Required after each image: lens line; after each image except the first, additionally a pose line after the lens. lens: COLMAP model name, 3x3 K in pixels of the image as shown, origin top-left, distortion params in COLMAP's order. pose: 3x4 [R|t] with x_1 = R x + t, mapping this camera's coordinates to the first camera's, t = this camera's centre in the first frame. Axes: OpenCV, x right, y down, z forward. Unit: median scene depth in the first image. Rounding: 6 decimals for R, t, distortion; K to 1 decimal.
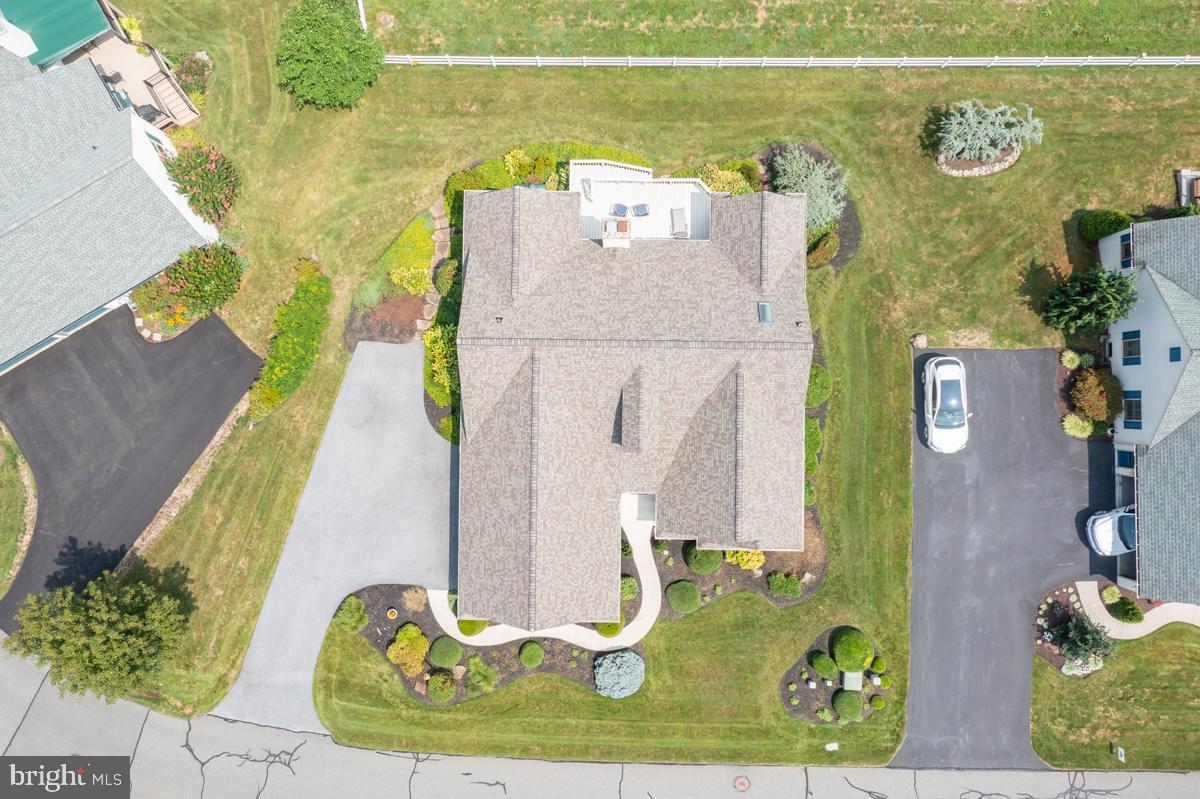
lens RADIAL K [[926.0, 0, 600.0], [0, 926.0, 399.5], [0, 0, 1]] dist [-0.001474, -0.003231]
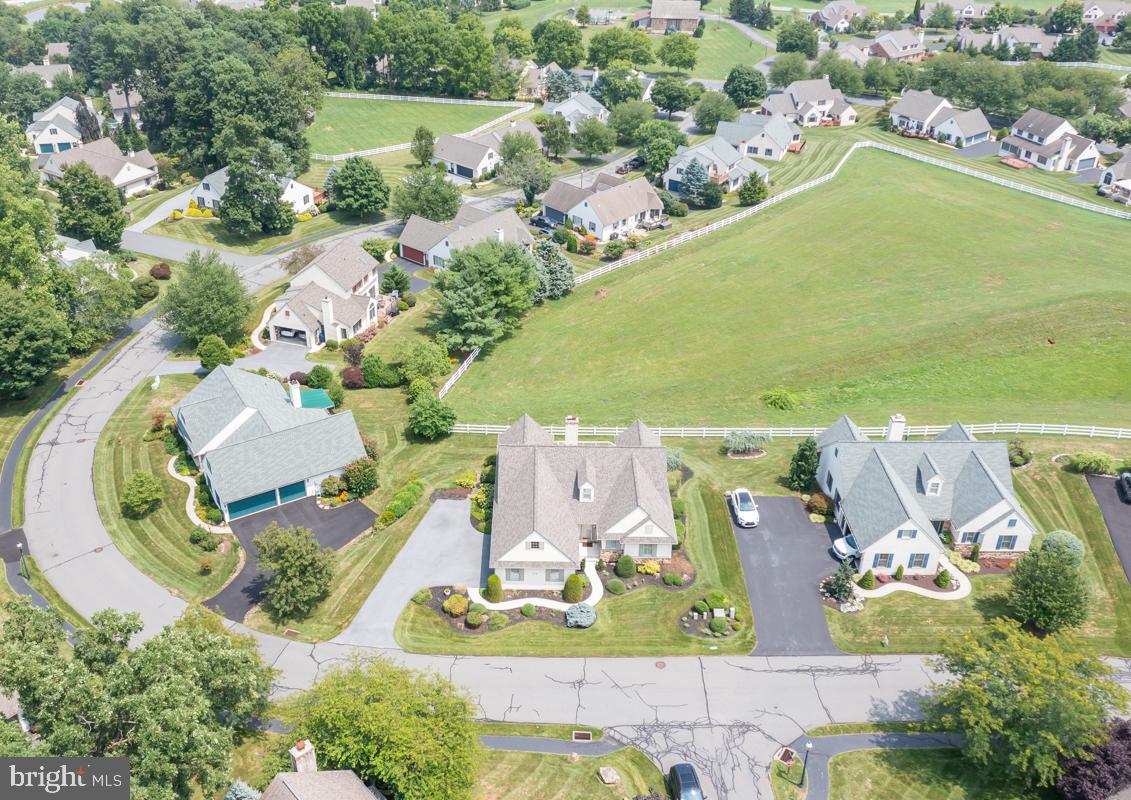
lens RADIAL K [[929.6, 0, 565.5], [0, 929.6, 400.0], [0, 0, 1]] dist [-0.000791, 0.000594]
pose [[0.999421, 0.000725, 0.034026, -0.063319], [0.027267, 0.581232, -0.813281, 1.409450], [-0.020367, 0.813738, 0.580875, -0.289337]]
